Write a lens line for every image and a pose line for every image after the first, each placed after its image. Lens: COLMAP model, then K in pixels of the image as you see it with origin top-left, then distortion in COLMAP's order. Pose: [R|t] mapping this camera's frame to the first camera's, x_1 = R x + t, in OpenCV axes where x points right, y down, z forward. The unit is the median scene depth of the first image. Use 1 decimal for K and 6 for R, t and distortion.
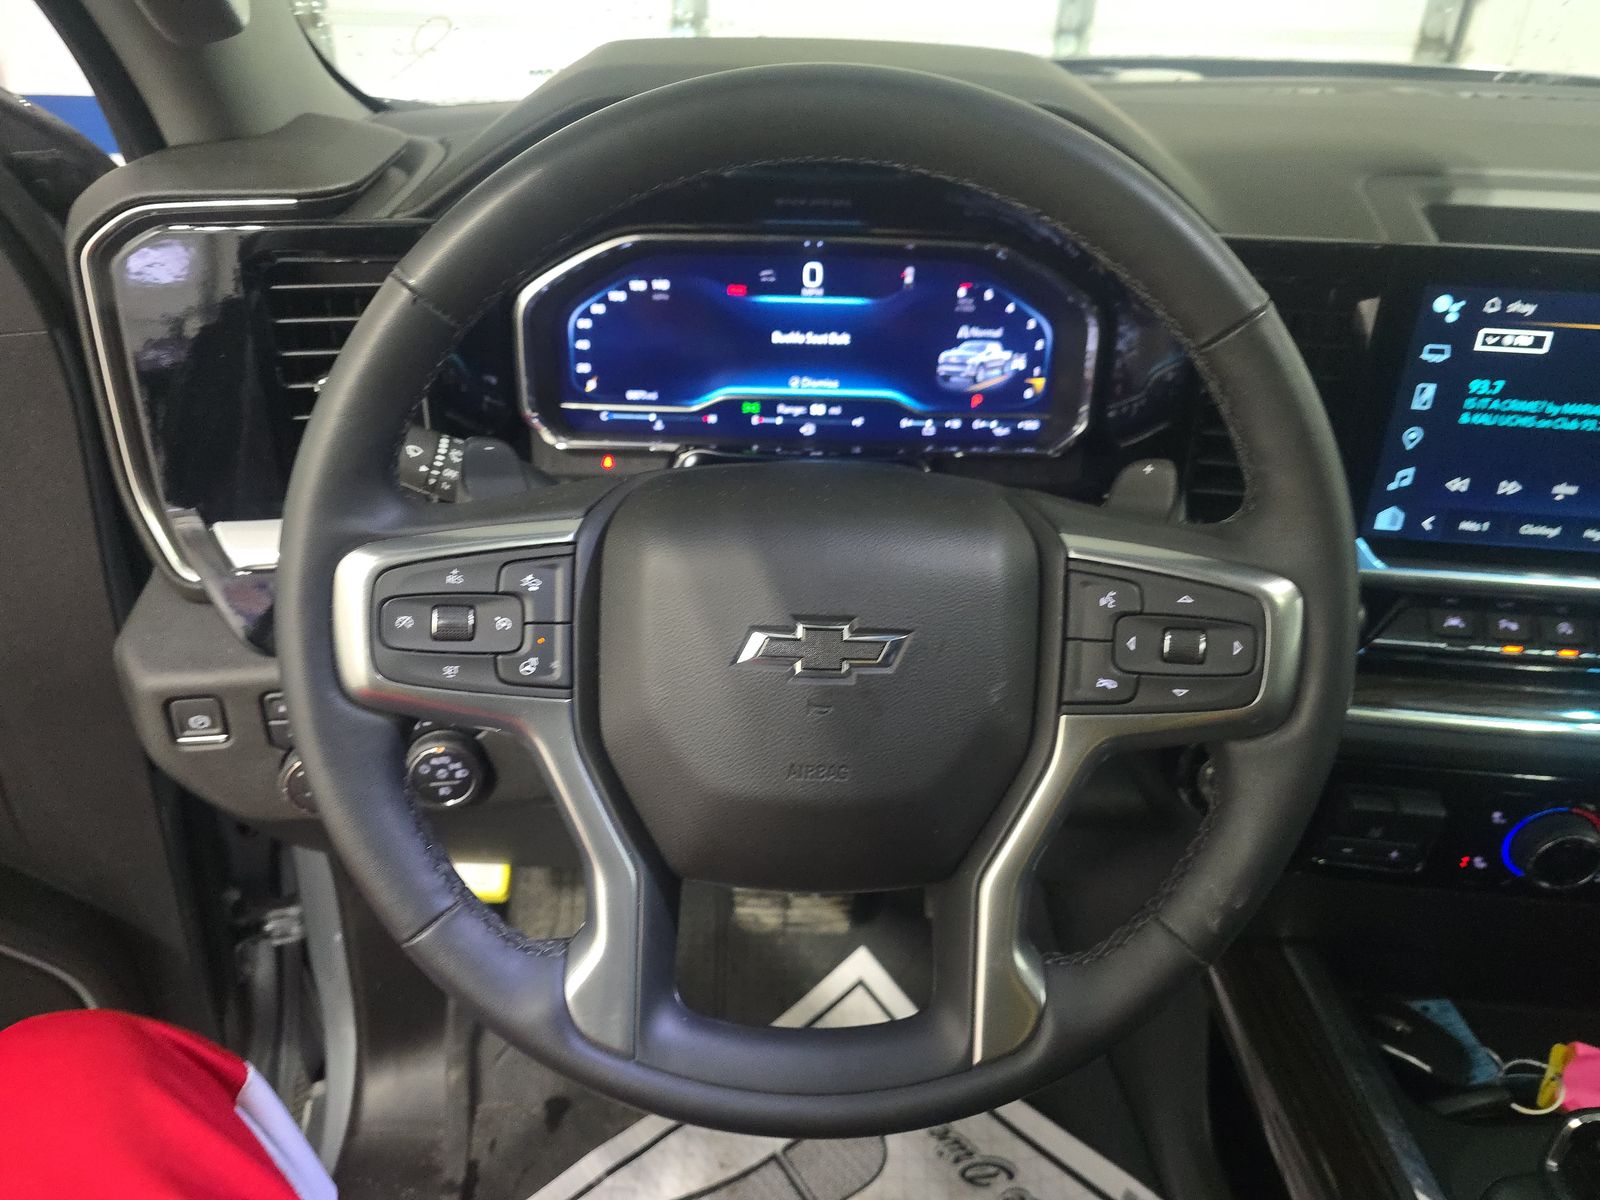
lens RADIAL K [[1075.4, 0, 800.0], [0, 1075.4, 600.0], [0, 0, 1]] dist [0.030140, -0.038792]
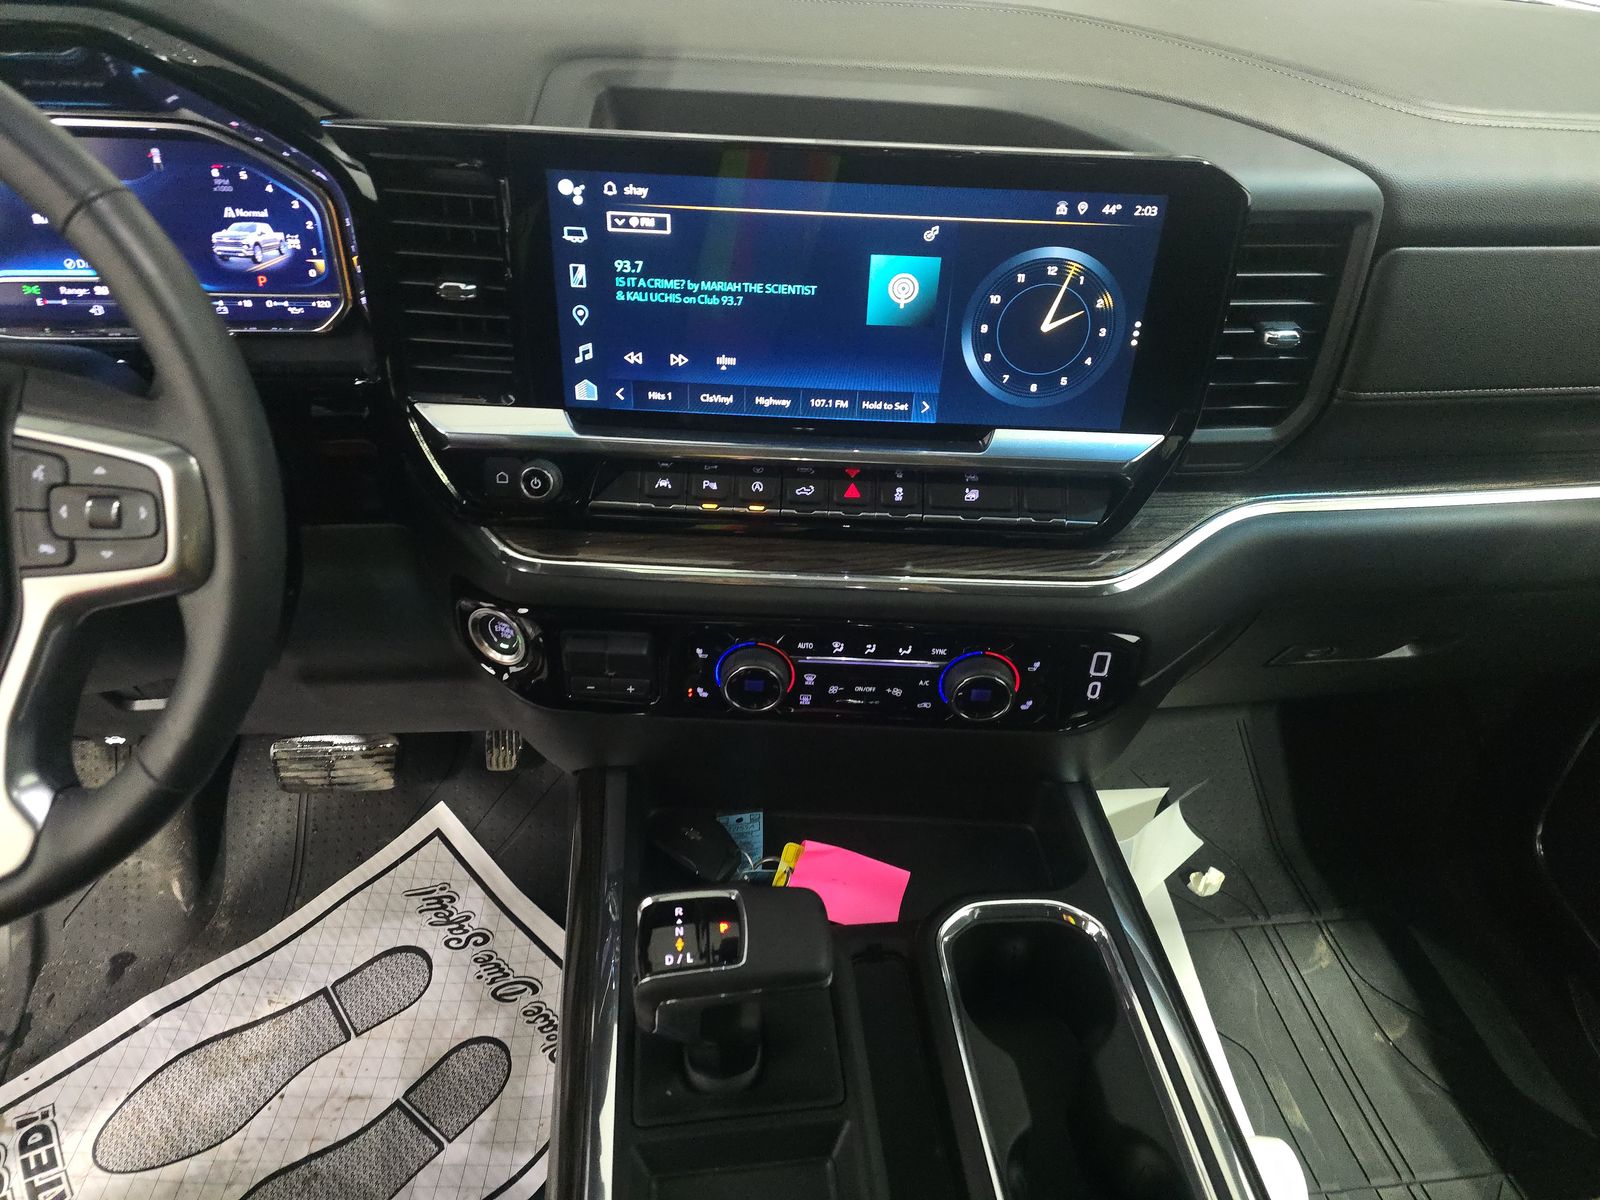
lens RADIAL K [[1056.3, 0, 800.0], [0, 1056.3, 600.0], [0, 0, 1]] dist [0.034826, -0.032516]
pose [[0.995625, -0.038261, 0.085247, 0.674303], [0.028001, 0.992564, 0.118458, 0.015248], [-0.089146, -0.115553, 0.989293, -0.111028]]
